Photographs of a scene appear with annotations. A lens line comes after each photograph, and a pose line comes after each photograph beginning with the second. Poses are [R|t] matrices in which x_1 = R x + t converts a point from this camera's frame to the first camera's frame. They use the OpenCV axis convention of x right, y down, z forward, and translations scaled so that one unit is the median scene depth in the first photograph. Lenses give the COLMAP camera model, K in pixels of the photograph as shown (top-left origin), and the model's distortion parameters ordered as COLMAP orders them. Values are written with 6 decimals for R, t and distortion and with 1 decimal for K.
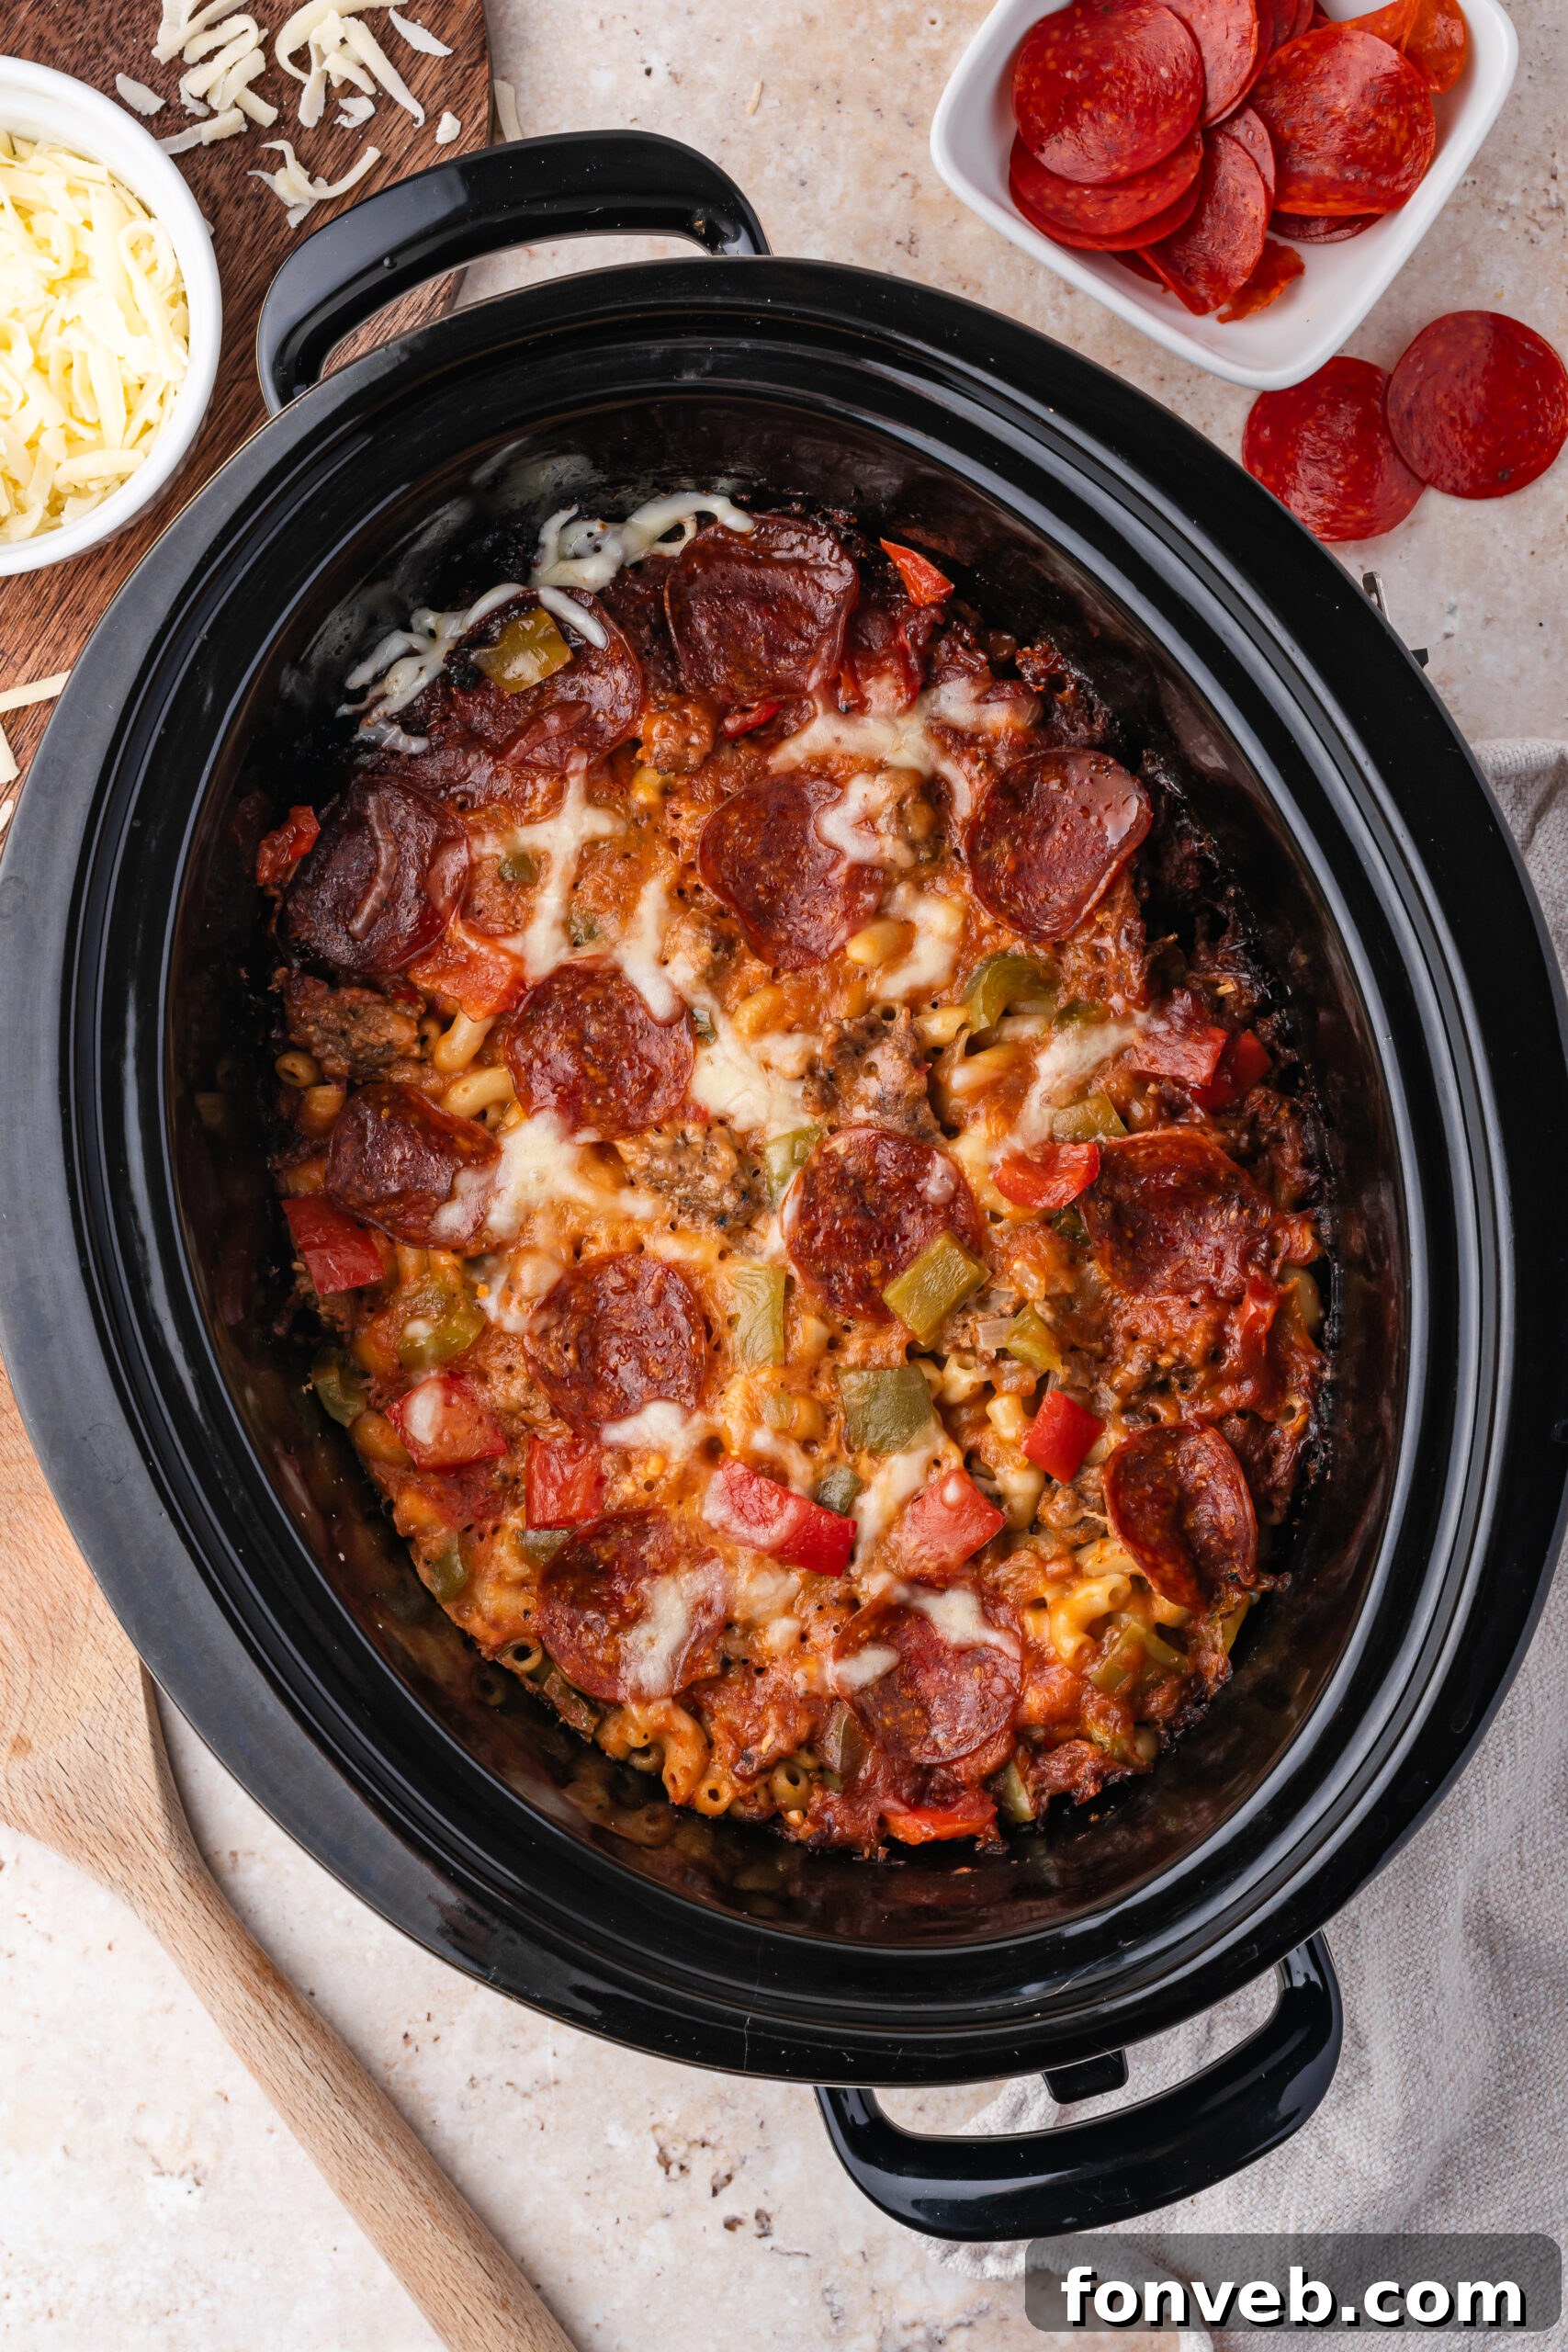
lens RADIAL K [[5232.3, 0, 783.3], [0, 5232.3, 936.6], [0, 0, 1]] dist [0.017760, -0.325789]
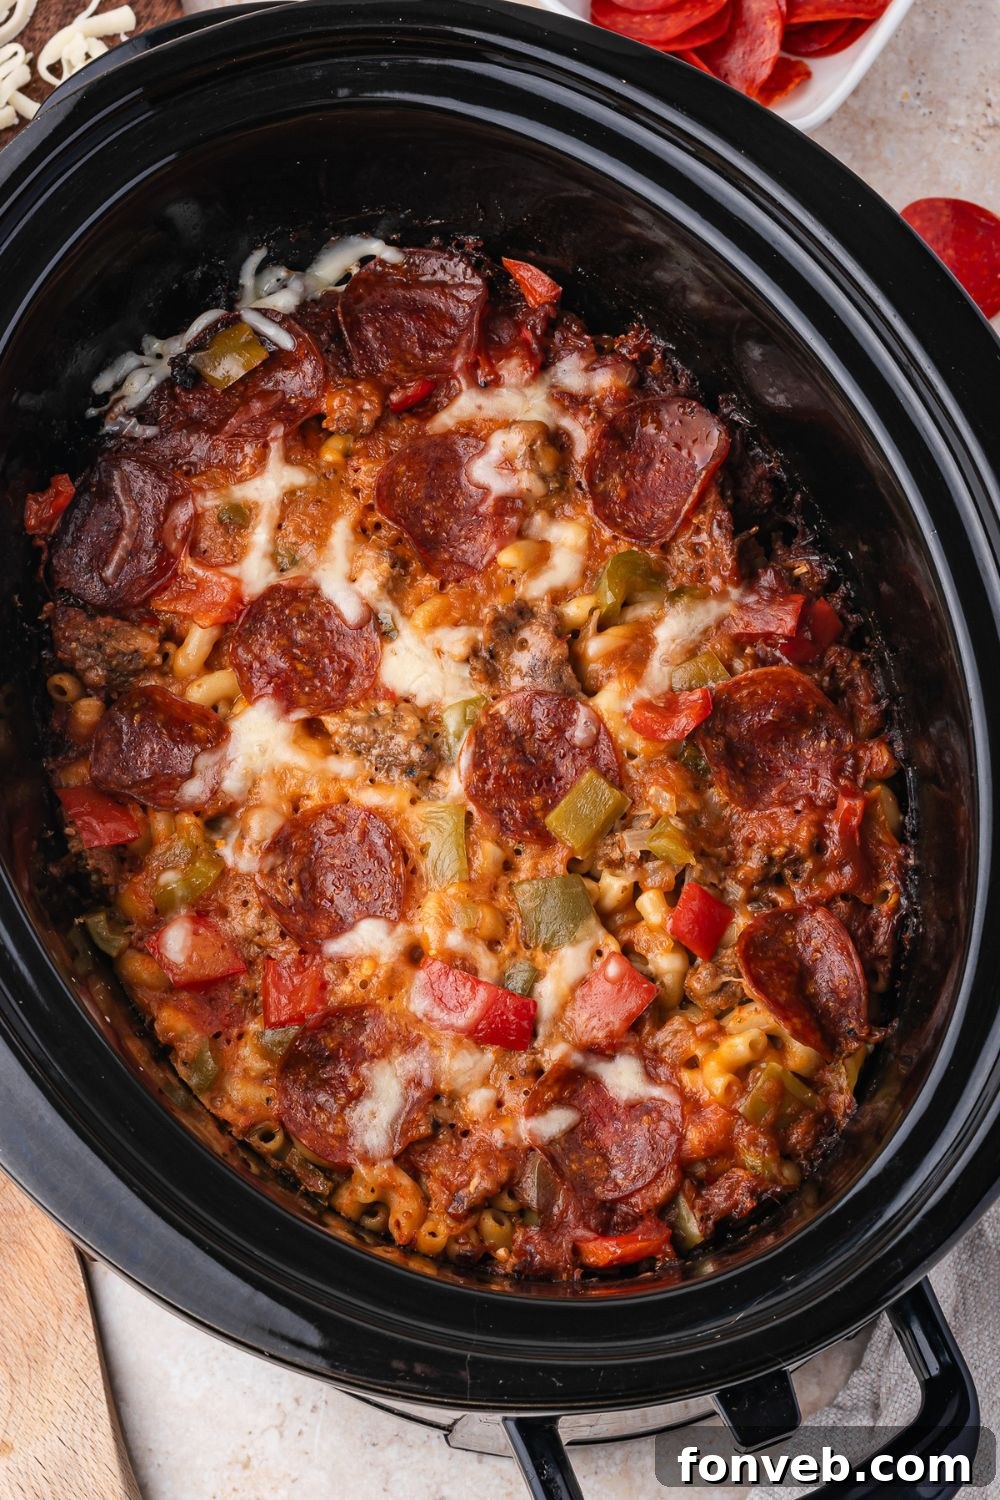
lens RADIAL K [[3337.2, 0, 499.6], [0, 3337.2, 597.3], [0, 0, 1]] dist [0.017760, -0.325789]
pose [[0.997725, -0.066088, 0.013296, 0.001397], [0.067275, 0.963545, -0.258948, 0.219835], [0.004302, 0.259254, 0.965800, 0.228065]]
